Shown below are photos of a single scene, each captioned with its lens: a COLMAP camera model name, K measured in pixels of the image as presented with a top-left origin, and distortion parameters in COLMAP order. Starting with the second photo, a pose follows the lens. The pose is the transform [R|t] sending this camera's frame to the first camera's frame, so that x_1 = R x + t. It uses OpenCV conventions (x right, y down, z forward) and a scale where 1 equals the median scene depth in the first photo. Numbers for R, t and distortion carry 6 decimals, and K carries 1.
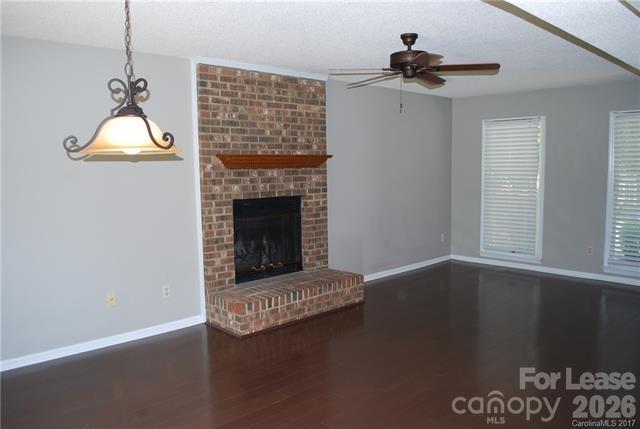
lens RADIAL K [[507.9, 0, 320.2], [0, 507.9, 215.4], [0, 0, 1]] dist [-0.070085, -0.004018]
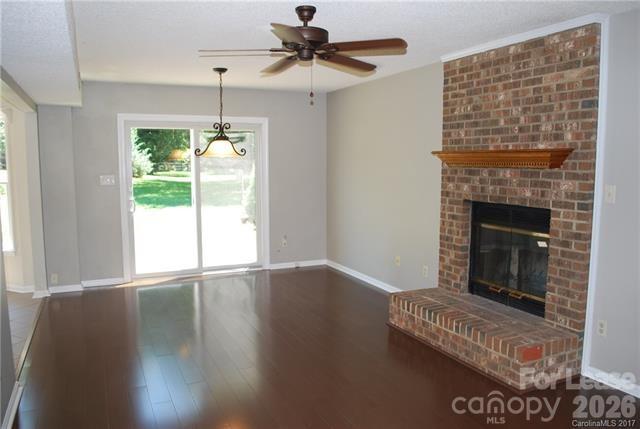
lens RADIAL K [[507.9, 0, 319.4], [0, 507.9, 213.7], [0, 0, 1]] dist [-0.070085, -0.004018]
pose [[-0.329367, 0.111749, -0.937566, 0.765116], [-0.086246, 0.985260, 0.147732, -0.116863], [0.940255, 0.129520, -0.314874, 1.025378]]
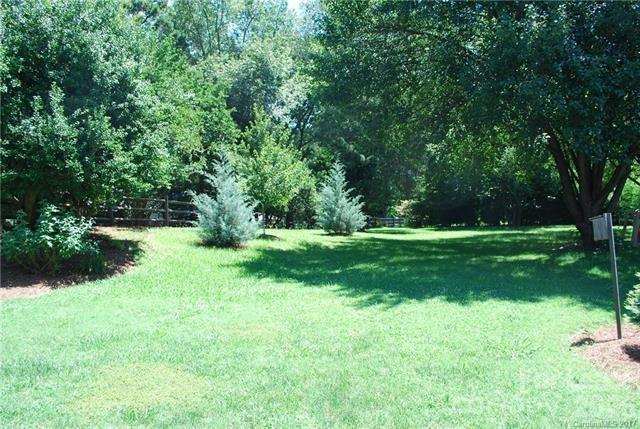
lens RADIAL K [[507.9, 0, 320.0], [0, 507.9, 215.5], [0, 0, 1]] dist [-0.070085, -0.004018]
pose [[-0.665706, 0.015810, -0.746047, 0.502635], [-0.053232, 0.996222, 0.068610, -0.084732], [0.744313, 0.085388, -0.662349, 0.811784]]
